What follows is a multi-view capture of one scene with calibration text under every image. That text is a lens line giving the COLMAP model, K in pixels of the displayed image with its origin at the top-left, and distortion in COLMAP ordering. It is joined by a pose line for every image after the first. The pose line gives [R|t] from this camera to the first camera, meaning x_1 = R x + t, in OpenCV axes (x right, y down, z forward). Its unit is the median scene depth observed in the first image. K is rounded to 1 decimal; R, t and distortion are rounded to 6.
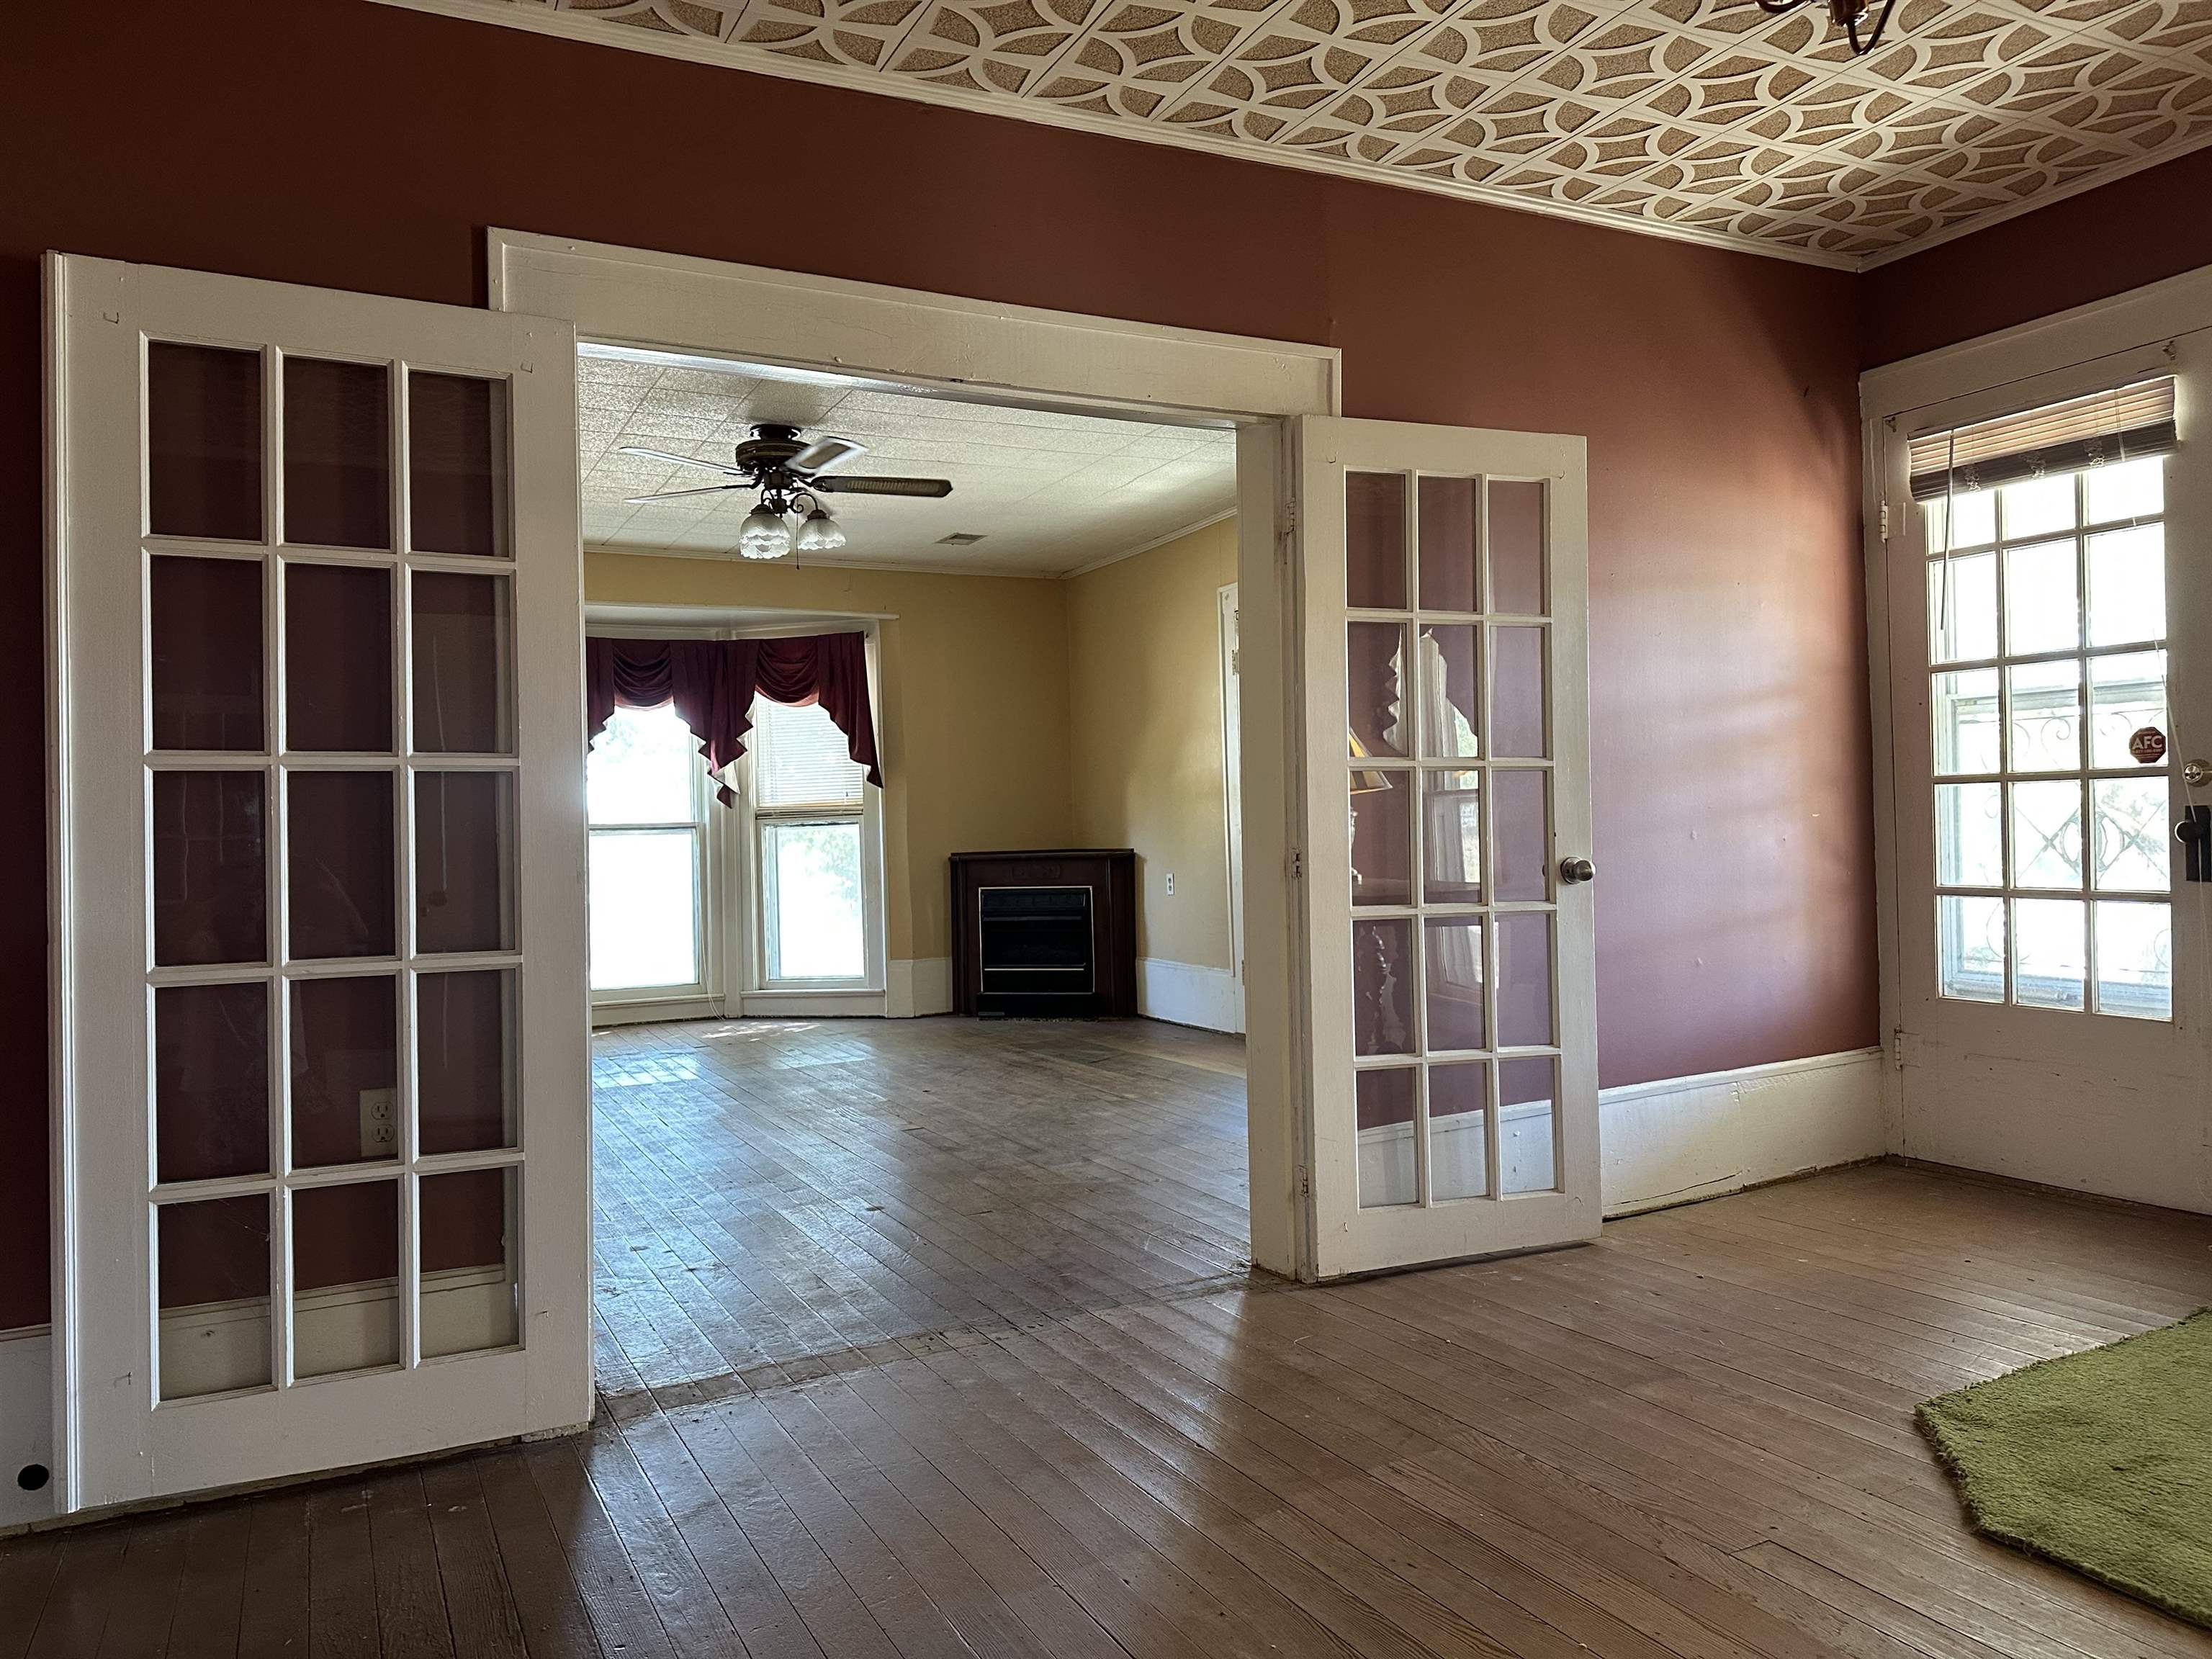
lens RADIAL K [[1576.3, 0, 1102.4], [0, 1576.3, 836.4], [0, 0, 1]] dist [0.069779, -0.069038]
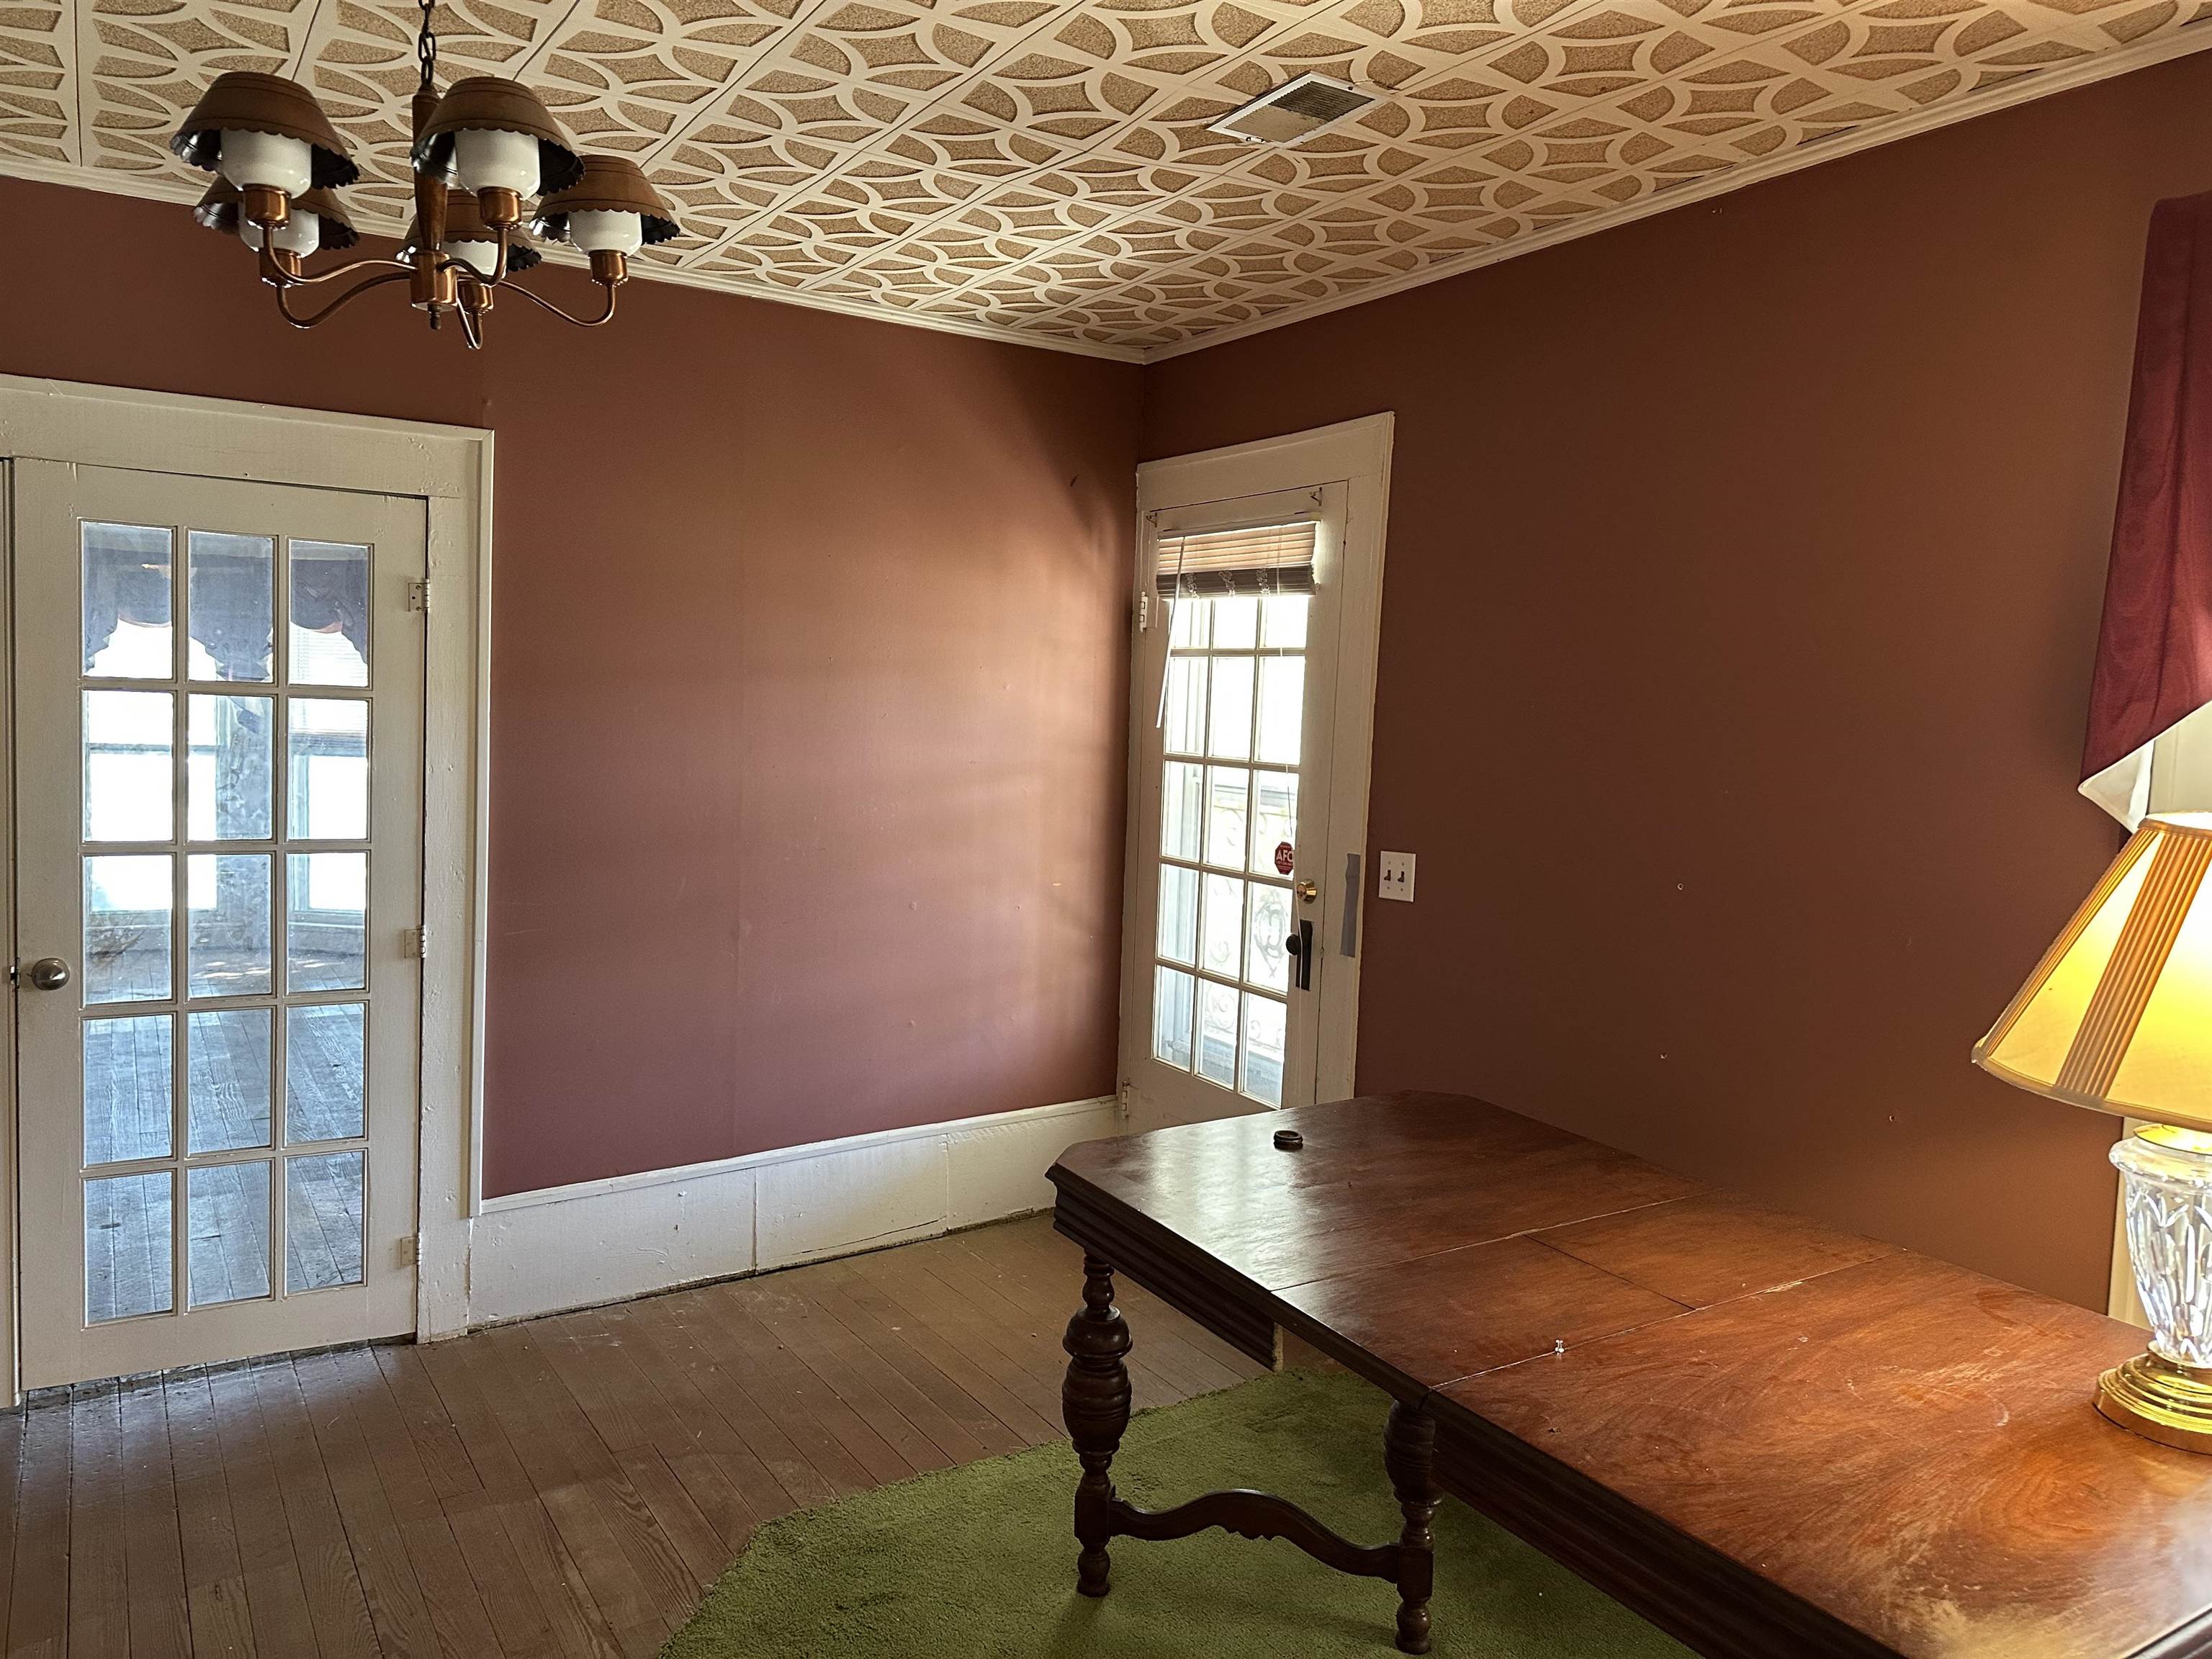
lens RADIAL K [[1576.3, 0, 1111.8], [0, 1576.3, 833.5], [0, 0, 1]] dist [0.069779, -0.069038]
pose [[0.993194, 0.055303, 0.102506, 0.419081], [-0.063554, 0.994842, 0.079054, -0.149156], [-0.097605, -0.085031, 0.991586, -0.047502]]
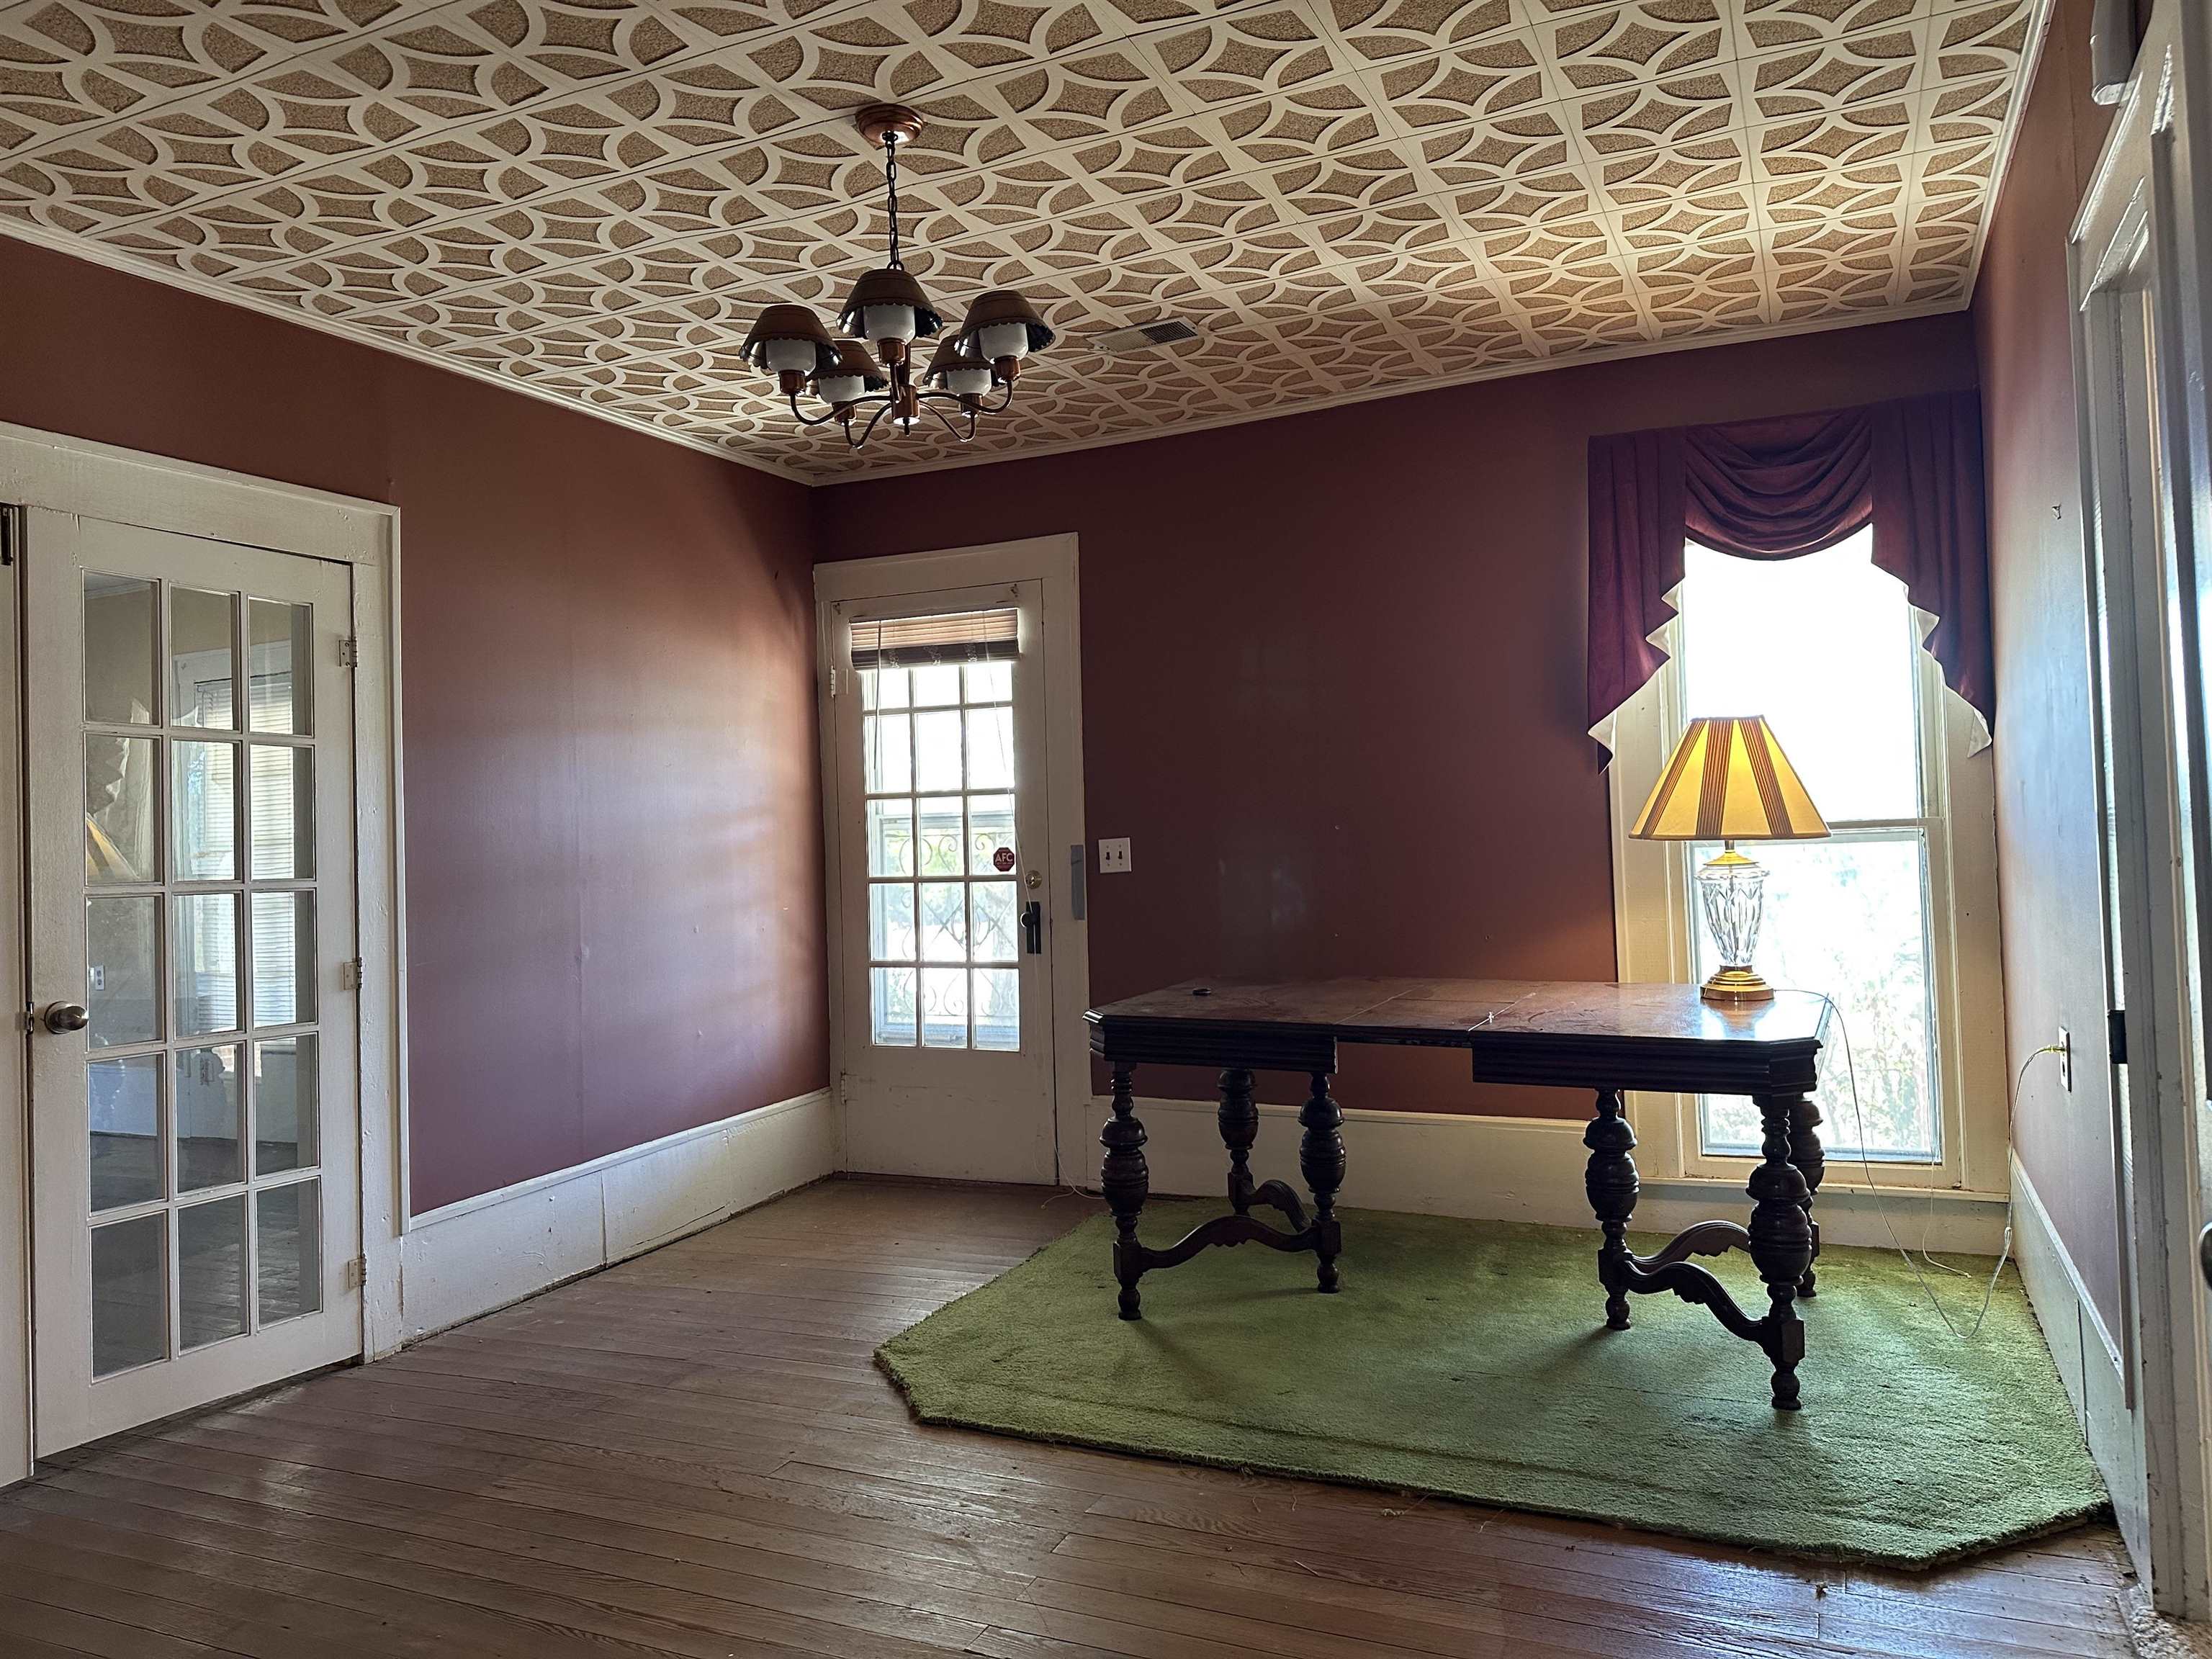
lens RADIAL K [[1576.3, 0, 1153.4], [0, 1576.3, 834.3], [0, 0, 1]] dist [0.069779, -0.069038]
pose [[0.776125, 0.008386, 0.630523, -0.133378], [0.011859, 0.999541, -0.027892, -0.038341], [-0.630467, 0.029125, 0.775669, -0.178104]]
